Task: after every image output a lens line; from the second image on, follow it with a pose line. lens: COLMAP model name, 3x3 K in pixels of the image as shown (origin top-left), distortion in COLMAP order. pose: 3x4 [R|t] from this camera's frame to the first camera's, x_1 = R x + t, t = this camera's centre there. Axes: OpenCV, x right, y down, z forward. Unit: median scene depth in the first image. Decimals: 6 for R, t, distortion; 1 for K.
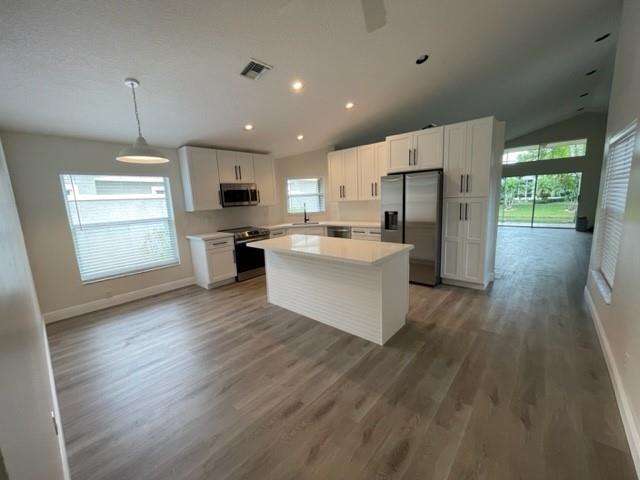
lens RADIAL K [[259.2, 0, 319.2], [0, 259.2, 241.8], [0, 0, 1]] dist [-0.002861, 0.000634]
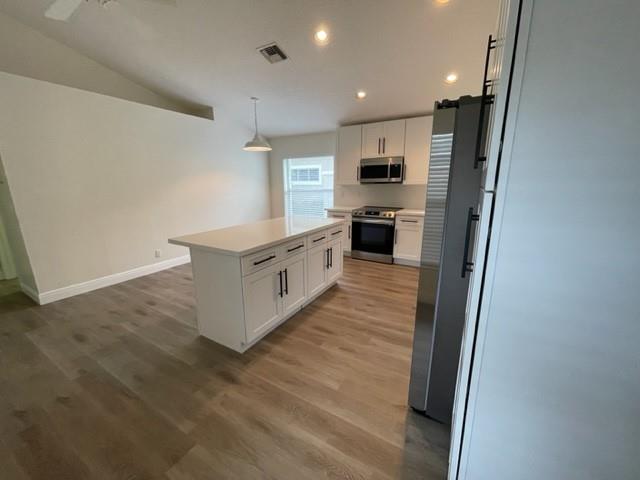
lens RADIAL K [[259.2, 0, 316.6], [0, 259.2, 242.7], [0, 0, 1]] dist [-0.002861, 0.000634]
pose [[0.184033, 0.265179, -0.946474, 0.707947], [-0.164573, 0.957640, 0.236308, -0.138513], [0.969045, 0.112276, 0.219878, 0.725024]]
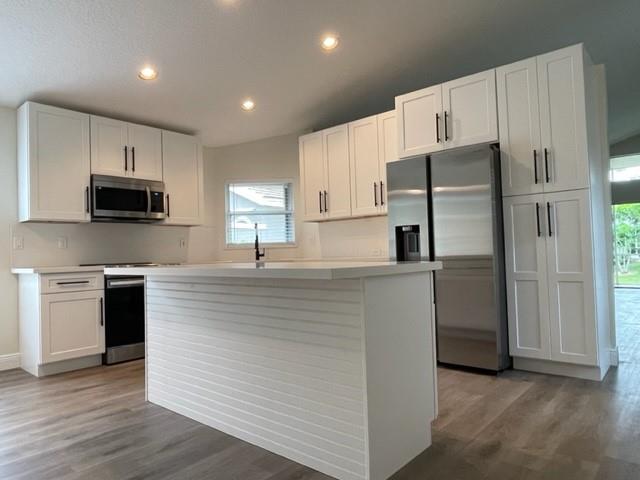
lens RADIAL K [[429.6, 0, 316.4], [0, 429.6, 243.8], [0, 0, 1]] dist [0.000418, -0.002663]
pose [[0.999814, 0.017280, 0.008557, 0.091275], [-0.015289, 0.980825, -0.194292, 0.093813], [-0.011750, 0.194125, 0.980906, 0.163914]]
